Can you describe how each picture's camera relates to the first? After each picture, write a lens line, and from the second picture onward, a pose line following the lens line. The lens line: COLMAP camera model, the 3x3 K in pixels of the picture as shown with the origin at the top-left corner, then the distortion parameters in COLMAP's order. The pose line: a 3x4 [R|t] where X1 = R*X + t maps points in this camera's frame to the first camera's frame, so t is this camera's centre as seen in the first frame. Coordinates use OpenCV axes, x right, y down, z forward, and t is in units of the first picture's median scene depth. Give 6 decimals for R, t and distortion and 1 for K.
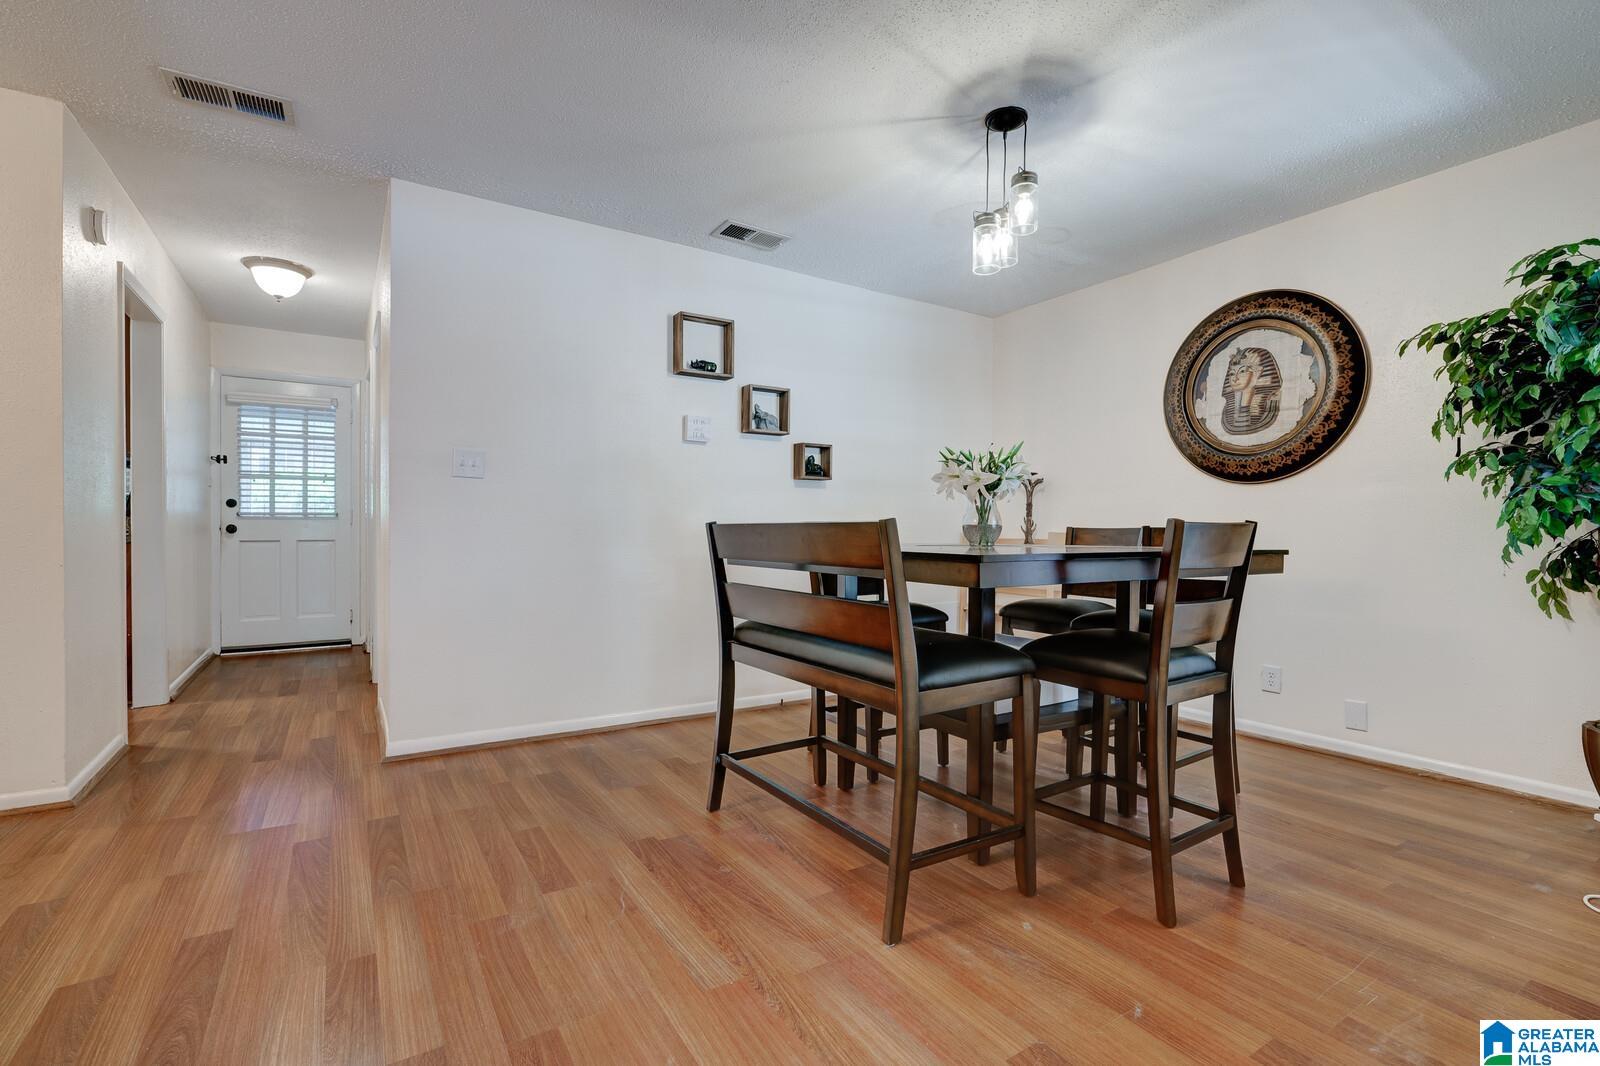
lens RADIAL K [[741.0, 0, 809.7], [0, 741.0, 541.6], [0, 0, 1]] dist [-0.005202, 0.000662]
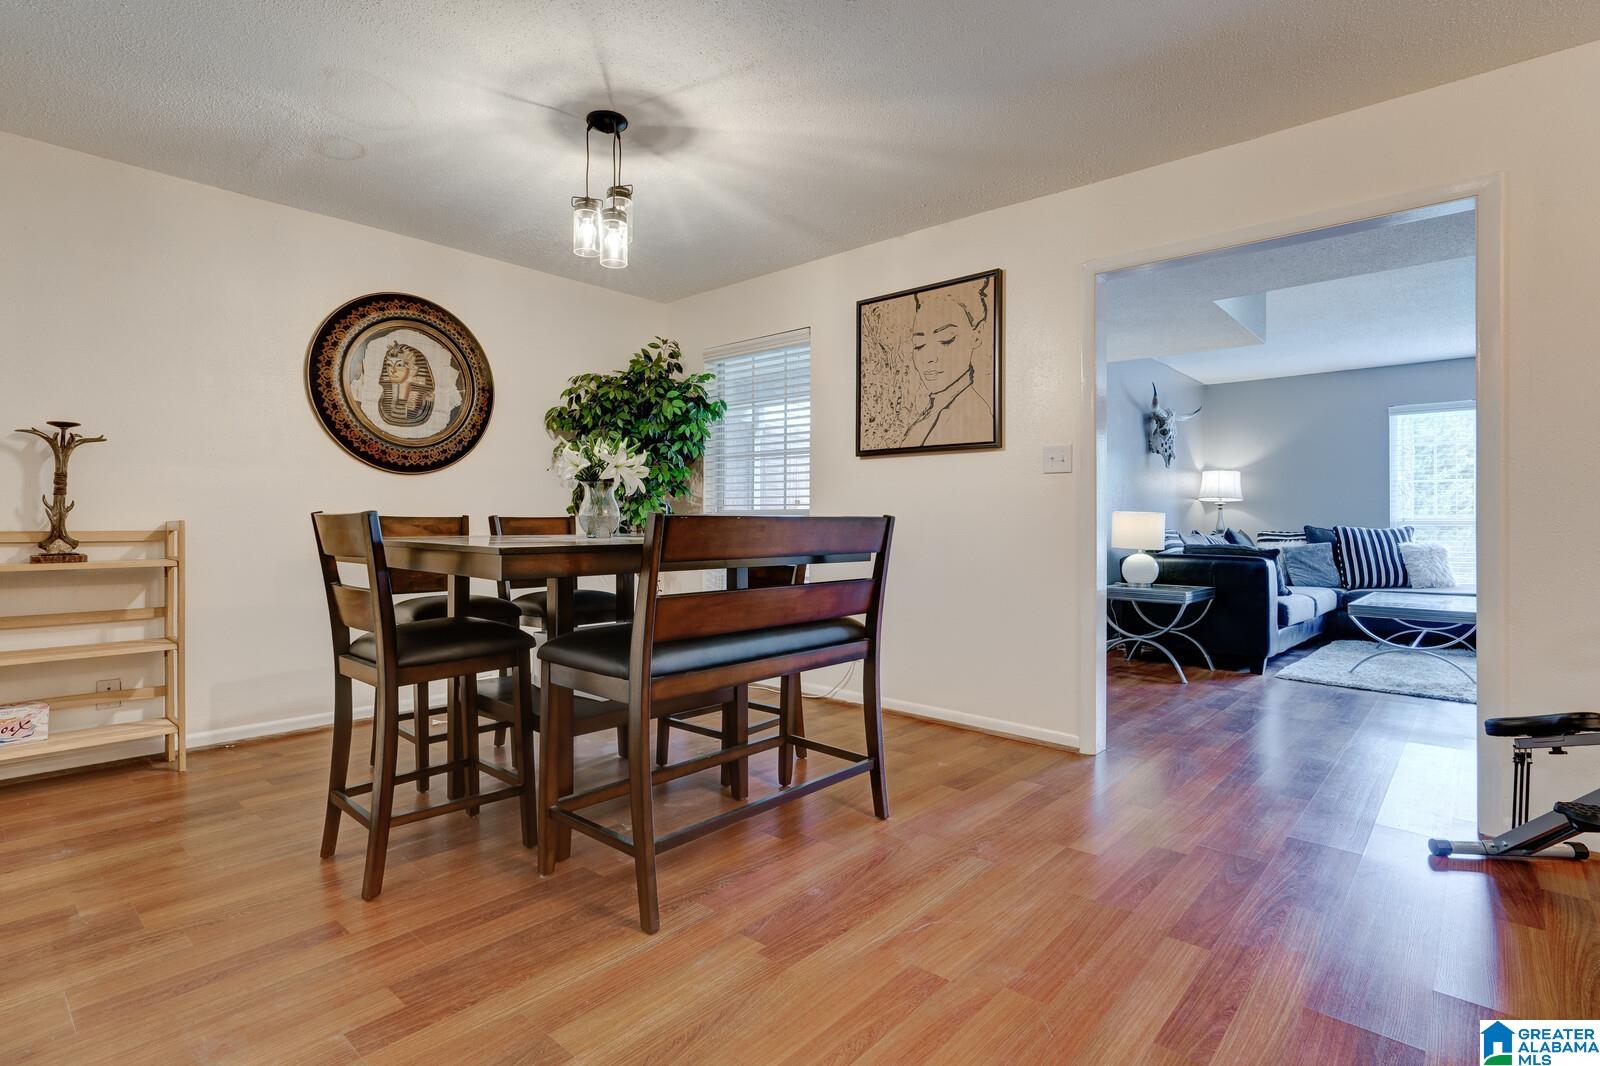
lens RADIAL K [[780.7, 0, 801.0], [0, 780.7, 516.2], [0, 0, 1]] dist [-0.009236, -0.000139]
pose [[-0.282659, -0.000171, 0.959221, -0.789299], [0.008627, 0.999959, 0.002721, -0.020775], [-0.959182, 0.009044, -0.282646, 0.976495]]
